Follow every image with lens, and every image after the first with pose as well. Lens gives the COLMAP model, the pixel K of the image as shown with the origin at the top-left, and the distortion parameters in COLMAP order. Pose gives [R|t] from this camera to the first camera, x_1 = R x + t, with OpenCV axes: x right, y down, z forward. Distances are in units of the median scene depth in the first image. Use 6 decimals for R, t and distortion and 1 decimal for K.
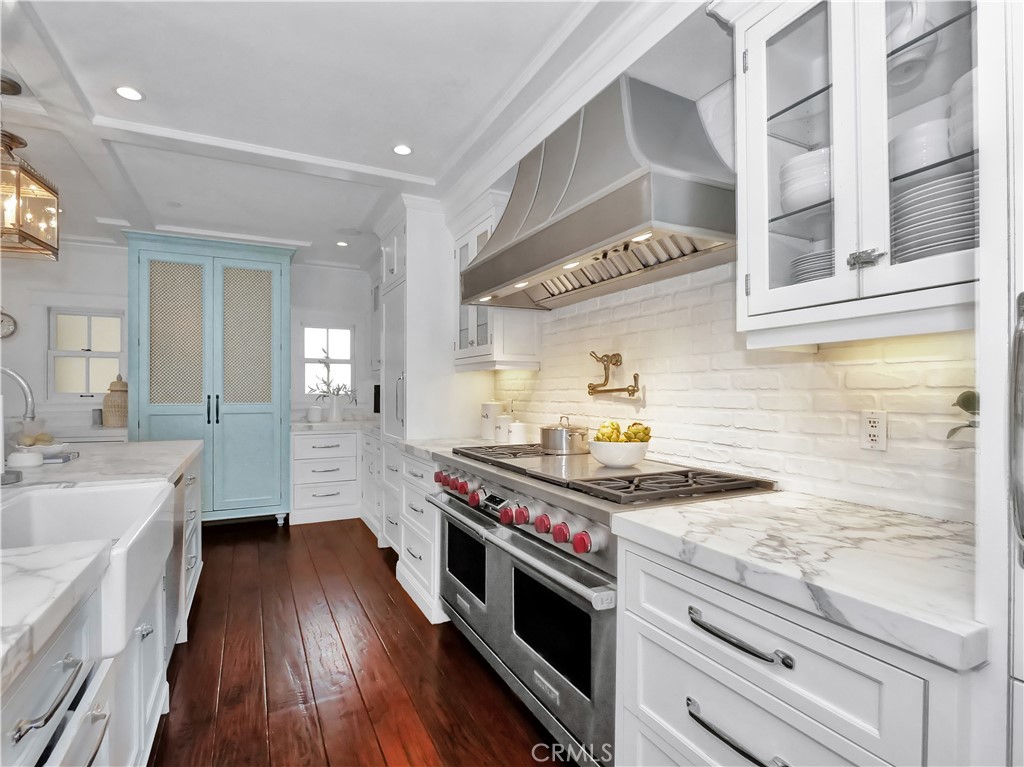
lens RADIAL K [[510.2, 0, 506.2], [0, 510.2, 394.4], [0, 0, 1]] dist [-0.015559, -0.000919]
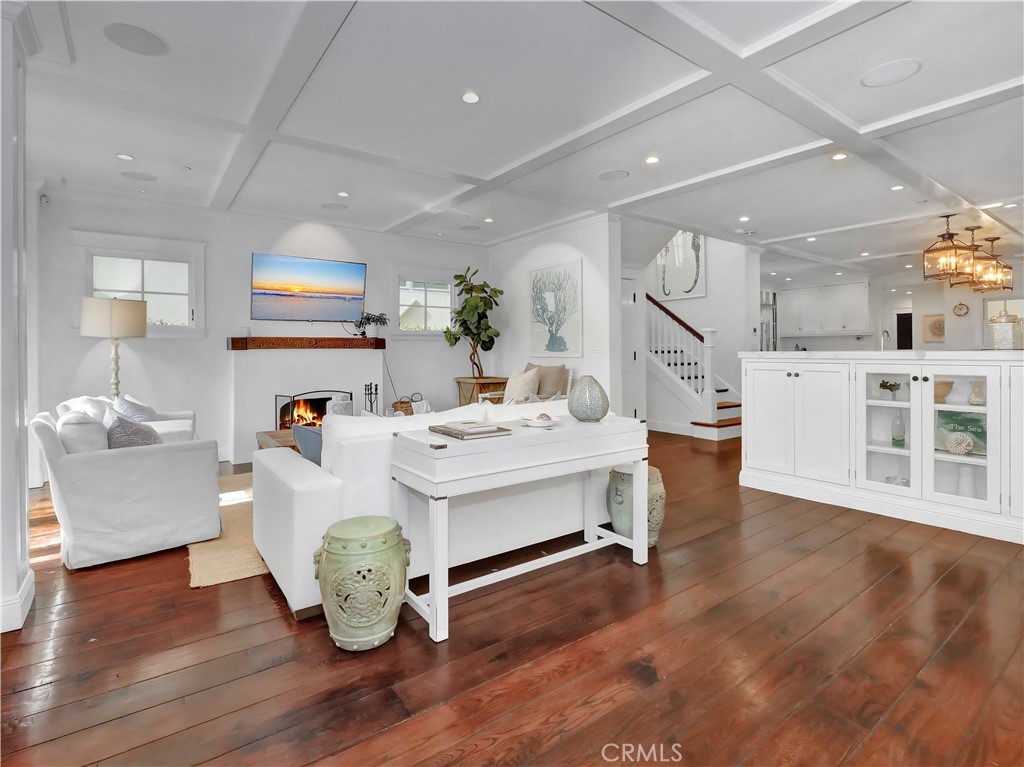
lens RADIAL K [[508.5, 0, 510.5], [0, 508.5, 350.9], [0, 0, 1]] dist [-0.014206, -0.001132]
pose [[0.161203, -0.003741, -0.986914, 0.732118], [0.006294, 0.999976, -0.002762, 0.028123], [0.986901, -0.005767, 0.161223, -1.147655]]
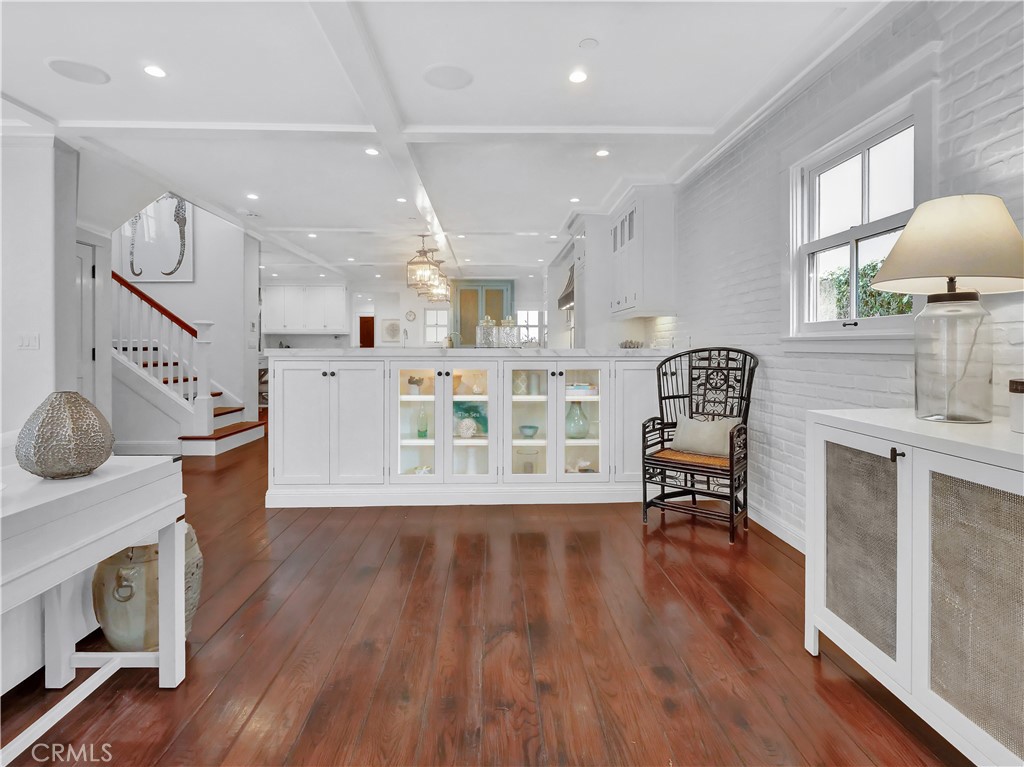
lens RADIAL K [[508.5, 0, 510.5], [0, 508.5, 350.9], [0, 0, 1]] dist [-0.014206, -0.001132]
pose [[0.907835, 0.001137, -0.419326, 0.559162], [0.001546, 0.999980, 0.006058, 0.028999], [0.419325, -0.006148, 0.907815, -1.132864]]
